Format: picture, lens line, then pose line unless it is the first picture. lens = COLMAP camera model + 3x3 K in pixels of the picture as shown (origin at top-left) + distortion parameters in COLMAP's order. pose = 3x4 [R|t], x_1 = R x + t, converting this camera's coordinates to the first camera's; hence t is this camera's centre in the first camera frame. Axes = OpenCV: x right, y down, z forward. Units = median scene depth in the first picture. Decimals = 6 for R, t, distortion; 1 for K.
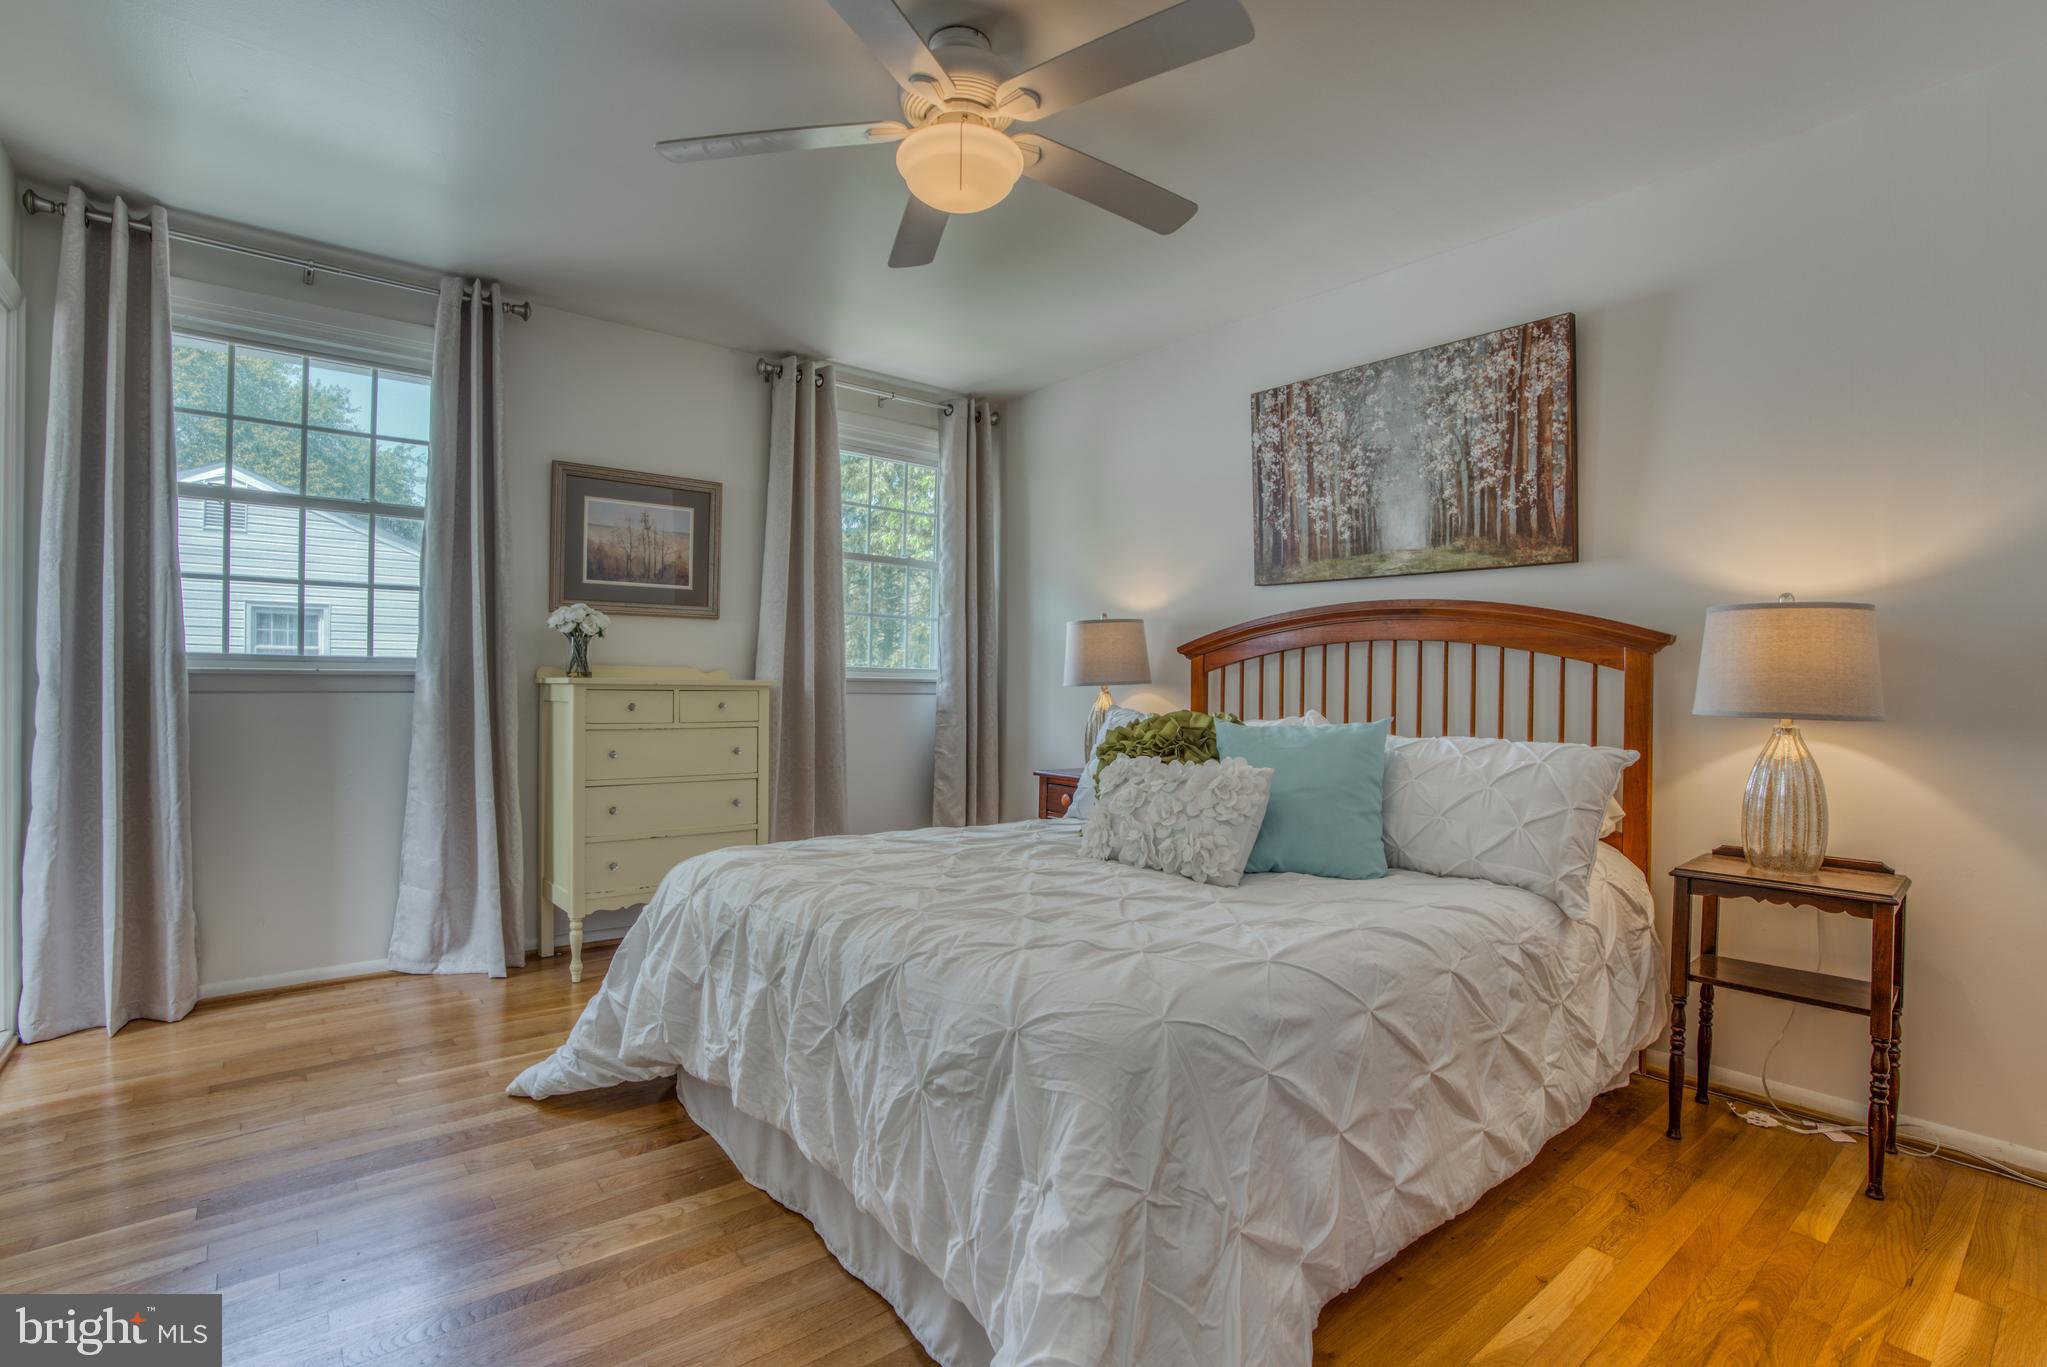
lens RADIAL K [[947.1, 0, 1018.6], [0, 947.1, 689.9], [0, 0, 1]] dist [-0.067322, 0.022976]
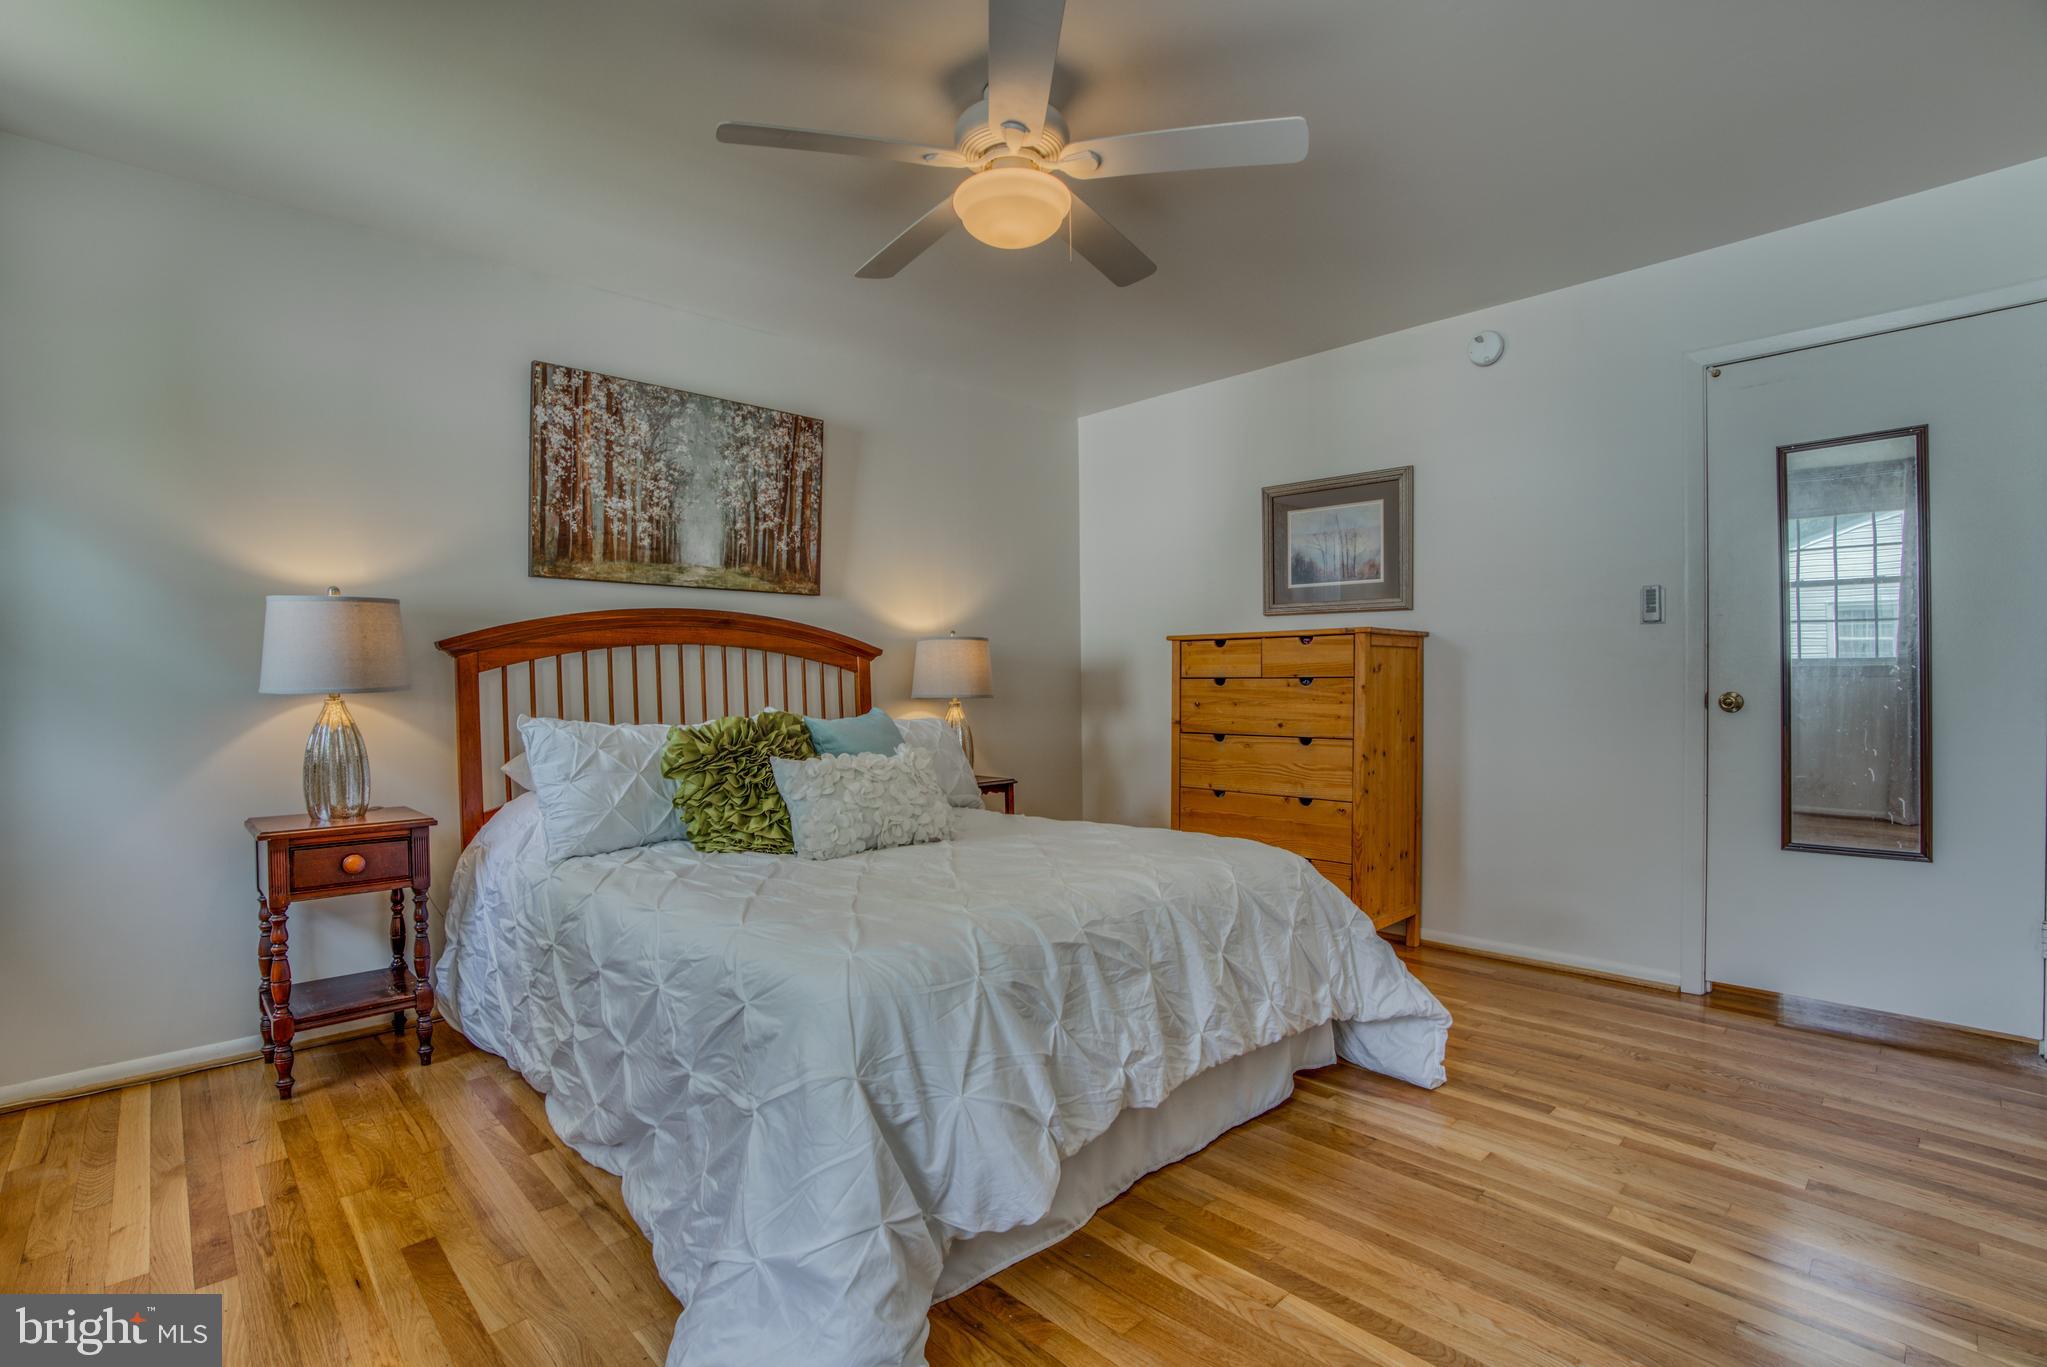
lens RADIAL K [[947.1, 0, 1022.7], [0, 947.1, 674.5], [0, 0, 1]] dist [-0.067322, 0.022976]
pose [[-0.070914, -0.012230, 0.997407, -0.743076], [0.008183, 0.999884, 0.012842, -0.028137], [-0.997449, 0.009073, -0.070806, 0.675973]]
